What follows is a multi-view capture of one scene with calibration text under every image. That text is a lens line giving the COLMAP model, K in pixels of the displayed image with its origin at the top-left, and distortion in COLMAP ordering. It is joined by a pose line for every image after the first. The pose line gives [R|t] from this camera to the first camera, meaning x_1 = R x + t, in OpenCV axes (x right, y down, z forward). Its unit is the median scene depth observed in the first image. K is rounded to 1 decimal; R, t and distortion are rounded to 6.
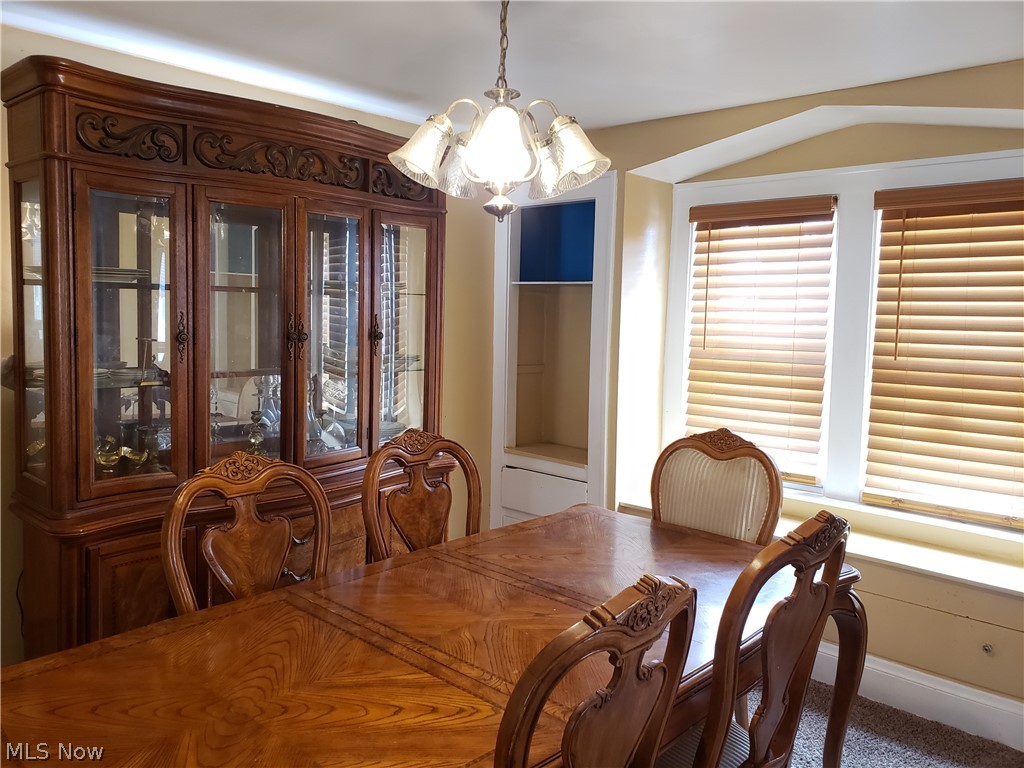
lens RADIAL K [[801.5, 0, 497.4], [0, 801.5, 384.2], [0, 0, 1]] dist [0.035167, -0.000649]
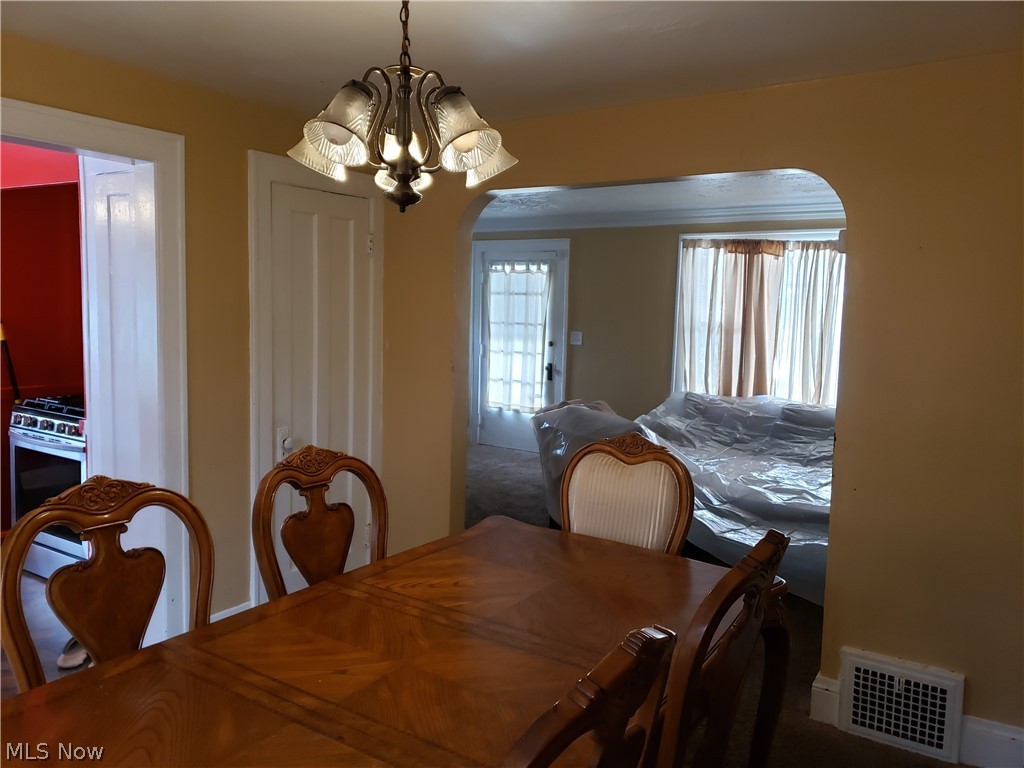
lens RADIAL K [[788.4, 0, 494.7], [0, 788.4, 378.7], [0, 0, 1]] dist [0.005480, 0.001416]
pose [[-0.987198, -0.031352, -0.156390, 0.030665], [-0.060339, 0.981033, 0.184210, -0.164566], [0.147648, 0.191288, -0.970365, 1.671873]]
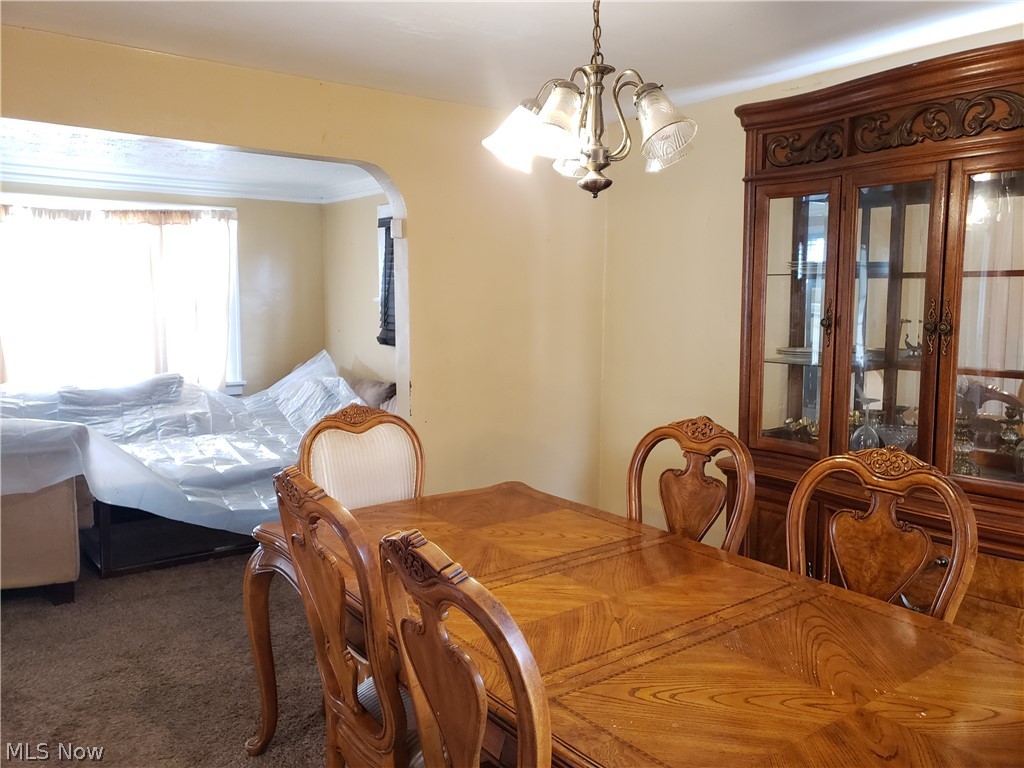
lens RADIAL K [[801.5, 0, 497.4], [0, 801.5, 384.2], [0, 0, 1]] dist [0.035167, -0.000649]
pose [[-0.193199, 0.089726, -0.977048, 0.901067], [-0.101918, 0.988588, 0.110938, -0.062350], [0.975852, 0.121012, -0.181850, 0.948967]]
